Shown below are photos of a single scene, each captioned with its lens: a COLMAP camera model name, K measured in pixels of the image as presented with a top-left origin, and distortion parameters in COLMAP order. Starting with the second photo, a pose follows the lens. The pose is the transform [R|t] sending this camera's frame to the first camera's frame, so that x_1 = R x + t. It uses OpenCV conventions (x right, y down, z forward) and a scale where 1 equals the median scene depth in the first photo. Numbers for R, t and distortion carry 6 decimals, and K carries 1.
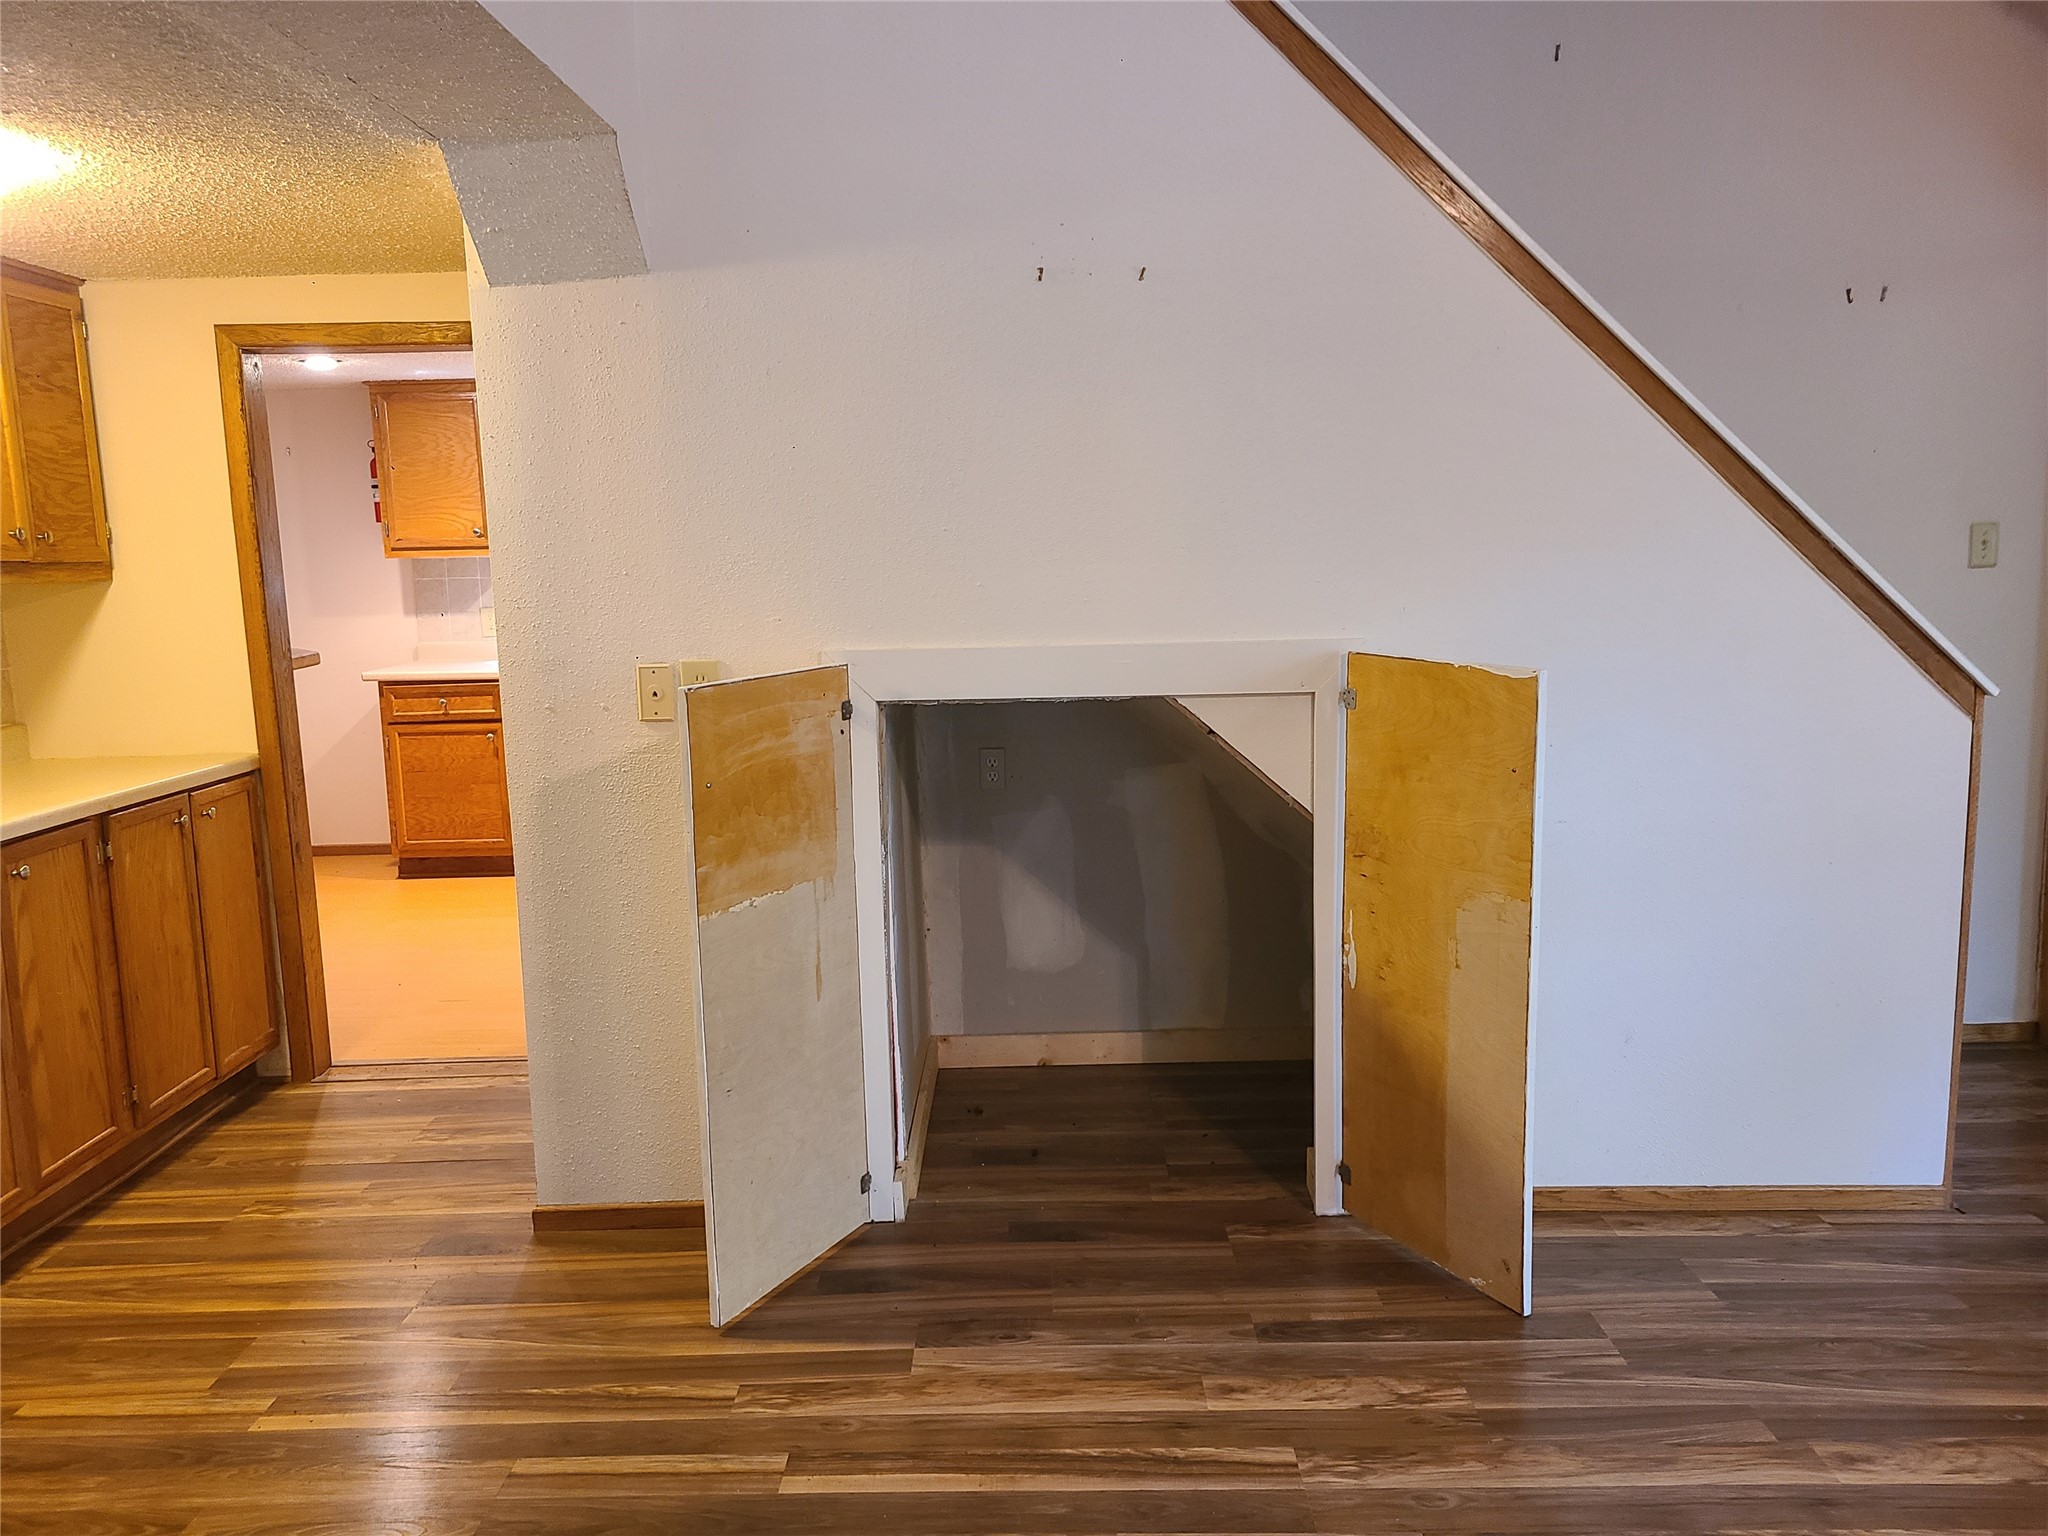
lens RADIAL K [[1528.2, 0, 1019.8], [0, 1528.2, 765.3], [0, 0, 1]] dist [0.045607, -0.024161]
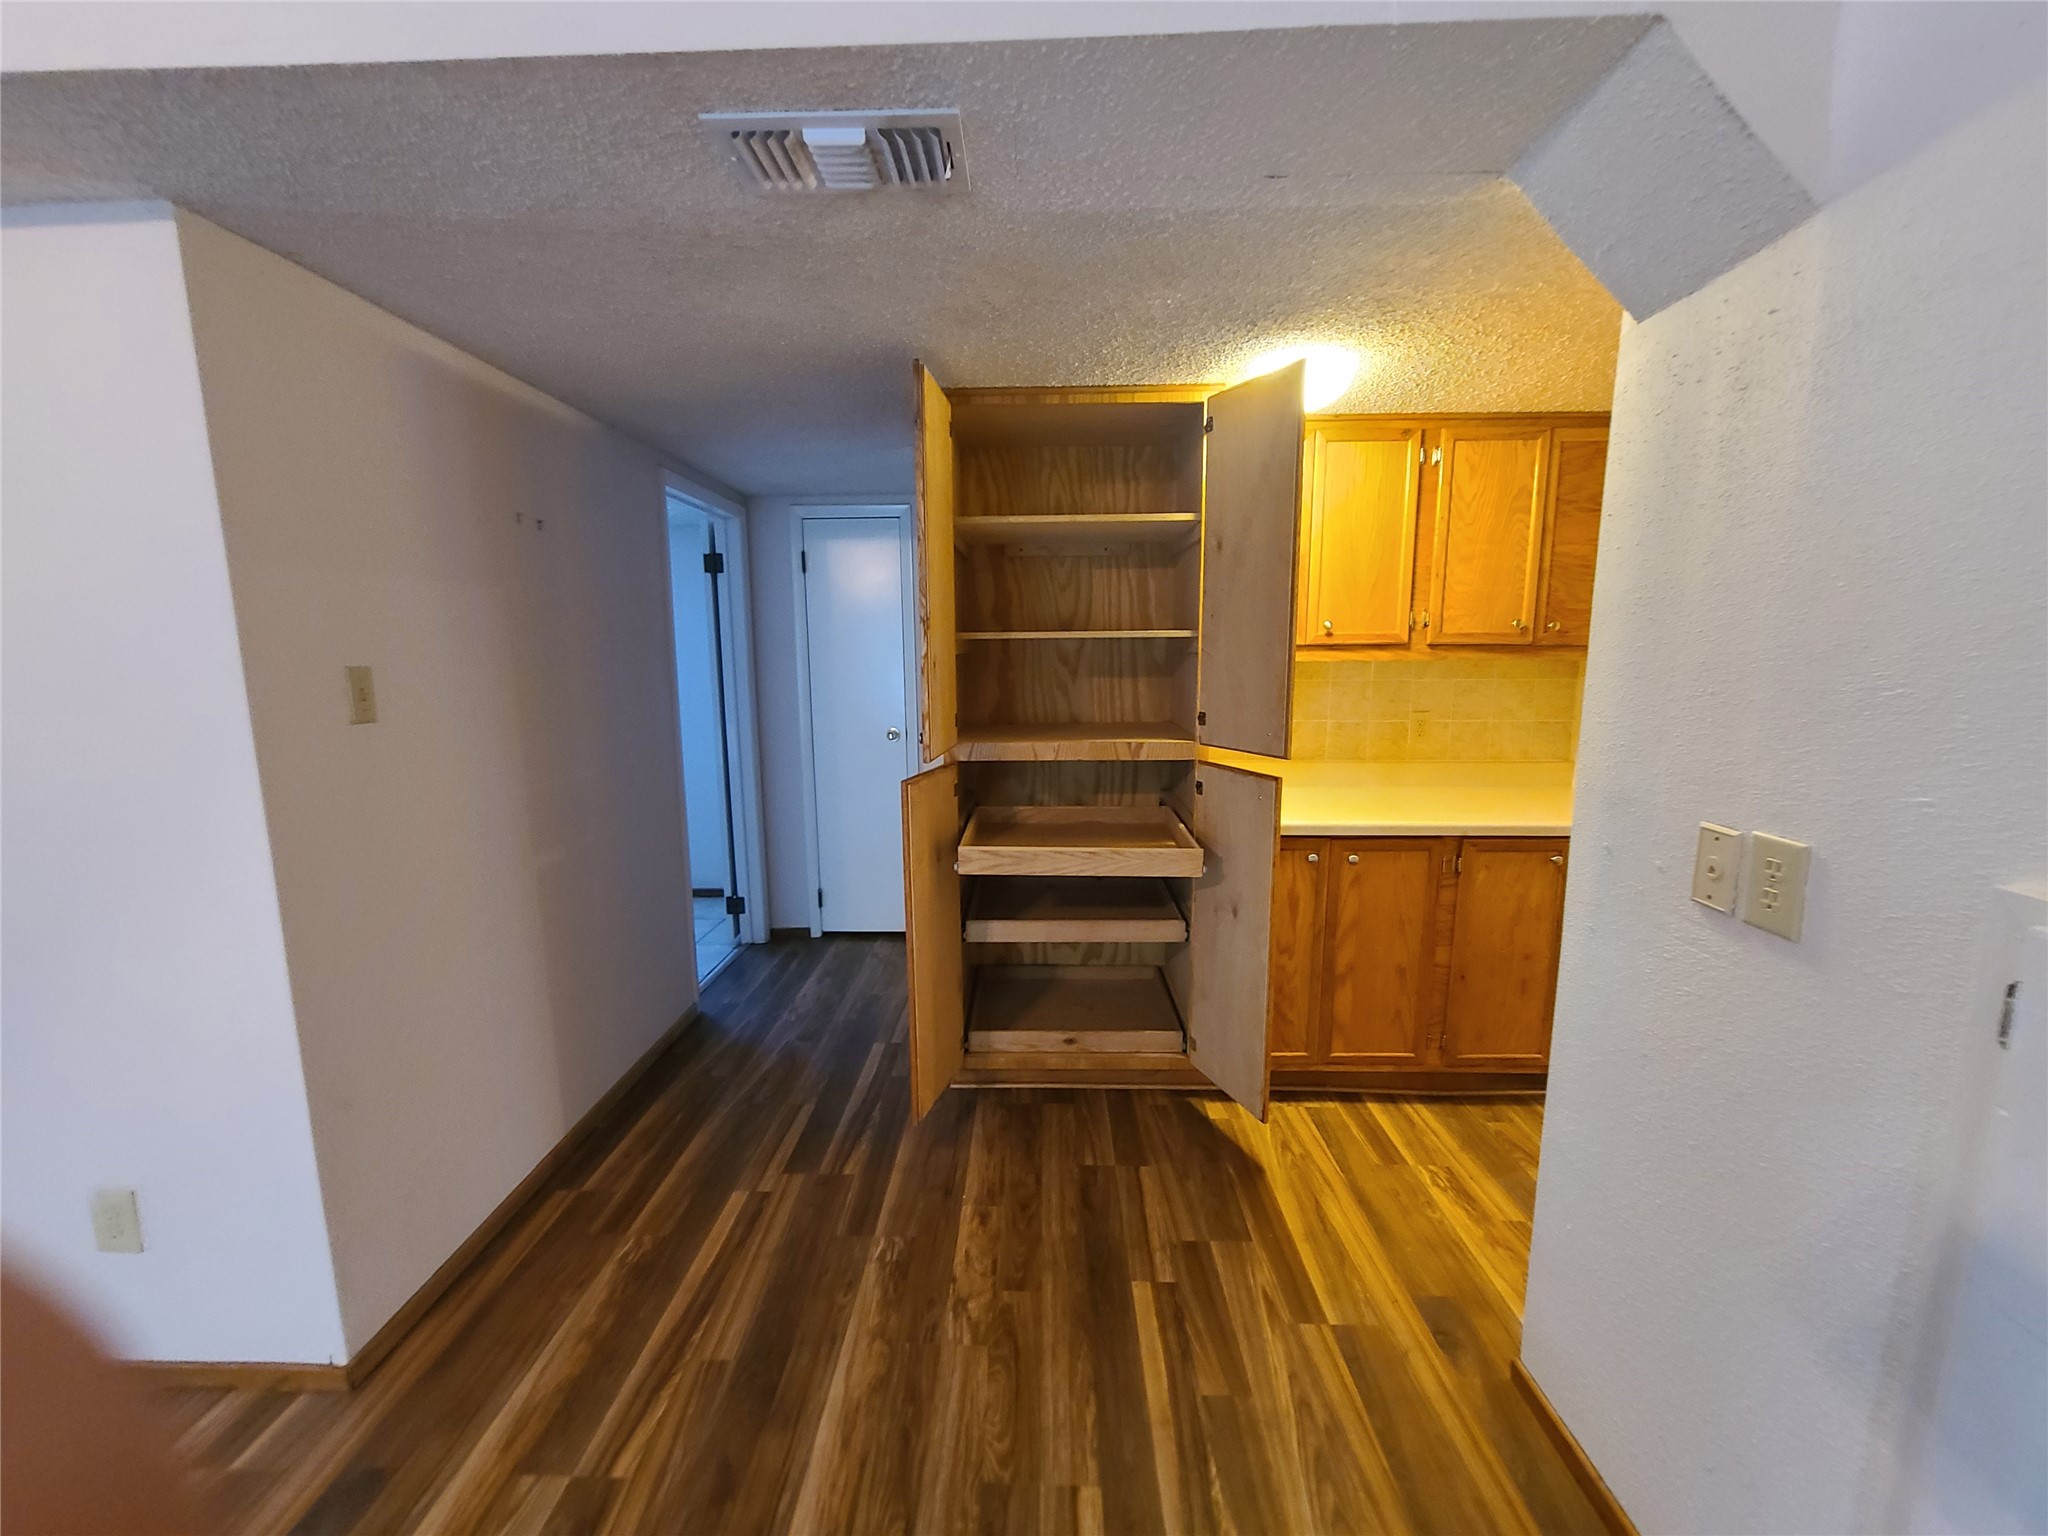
lens RADIAL K [[833.8, 0, 1019.6], [0, 833.8, 778.7], [0, 0, 1]] dist [-0.001771, 0.001105]
pose [[-0.025984, 0.189048, -0.981624, 0.118009], [-0.135858, 0.972177, 0.190824, -0.105975], [0.990387, 0.138320, 0.000423, 0.630884]]
